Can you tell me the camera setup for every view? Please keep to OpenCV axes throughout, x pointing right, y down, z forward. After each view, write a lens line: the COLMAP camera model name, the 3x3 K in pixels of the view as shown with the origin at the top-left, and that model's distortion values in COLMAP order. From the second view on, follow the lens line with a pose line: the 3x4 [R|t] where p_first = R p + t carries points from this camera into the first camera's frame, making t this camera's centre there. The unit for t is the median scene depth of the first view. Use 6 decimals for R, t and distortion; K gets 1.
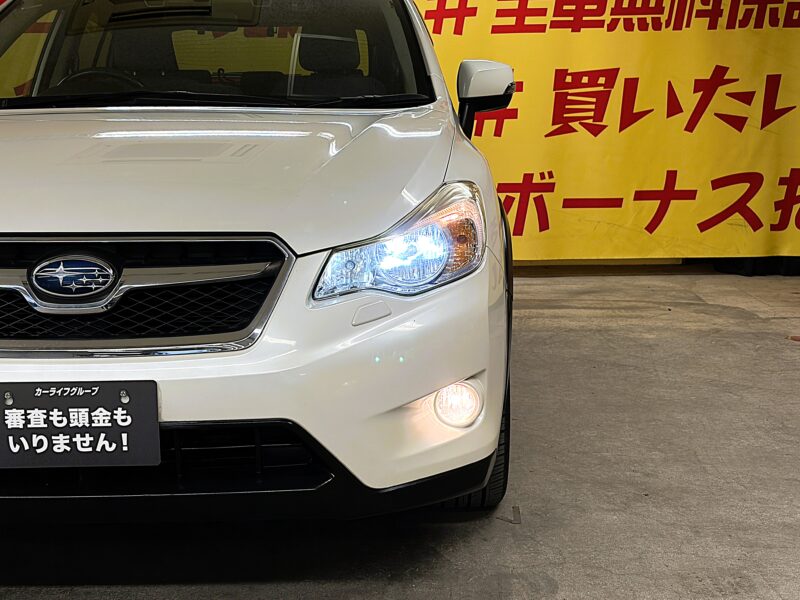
lens RADIAL K [[1239.0, 0, 400.0], [0, 1239.0, 300.0], [0, 0, 1]] dist [0.245907, -0.917942]
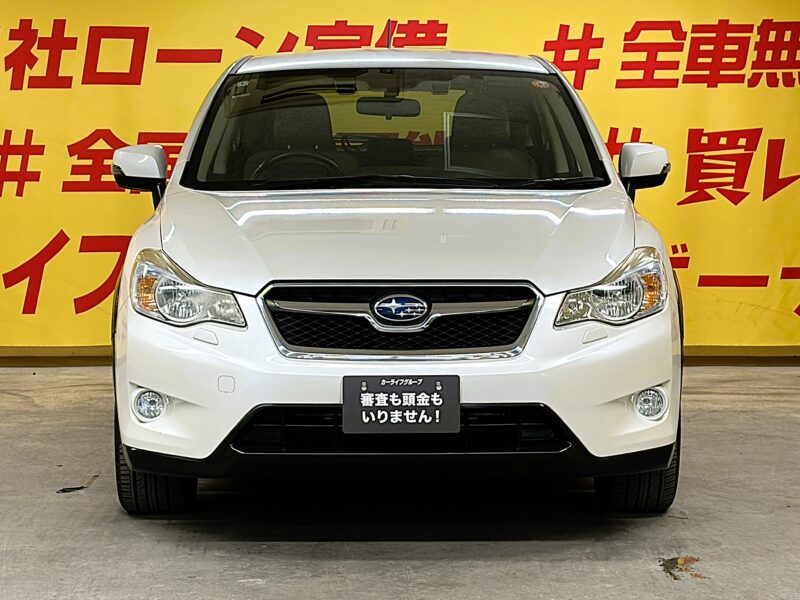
lens RADIAL K [[2215.1, 0, 400.0], [0, 2215.1, 300.0], [0, 0, 1]] dist [0.251428, -0.159143]
pose [[0.999926, 0.004818, 0.011209, -0.282481], [-0.003909, 0.996807, -0.079756, 0.178909], [-0.011557, 0.079707, 0.996751, -1.611542]]
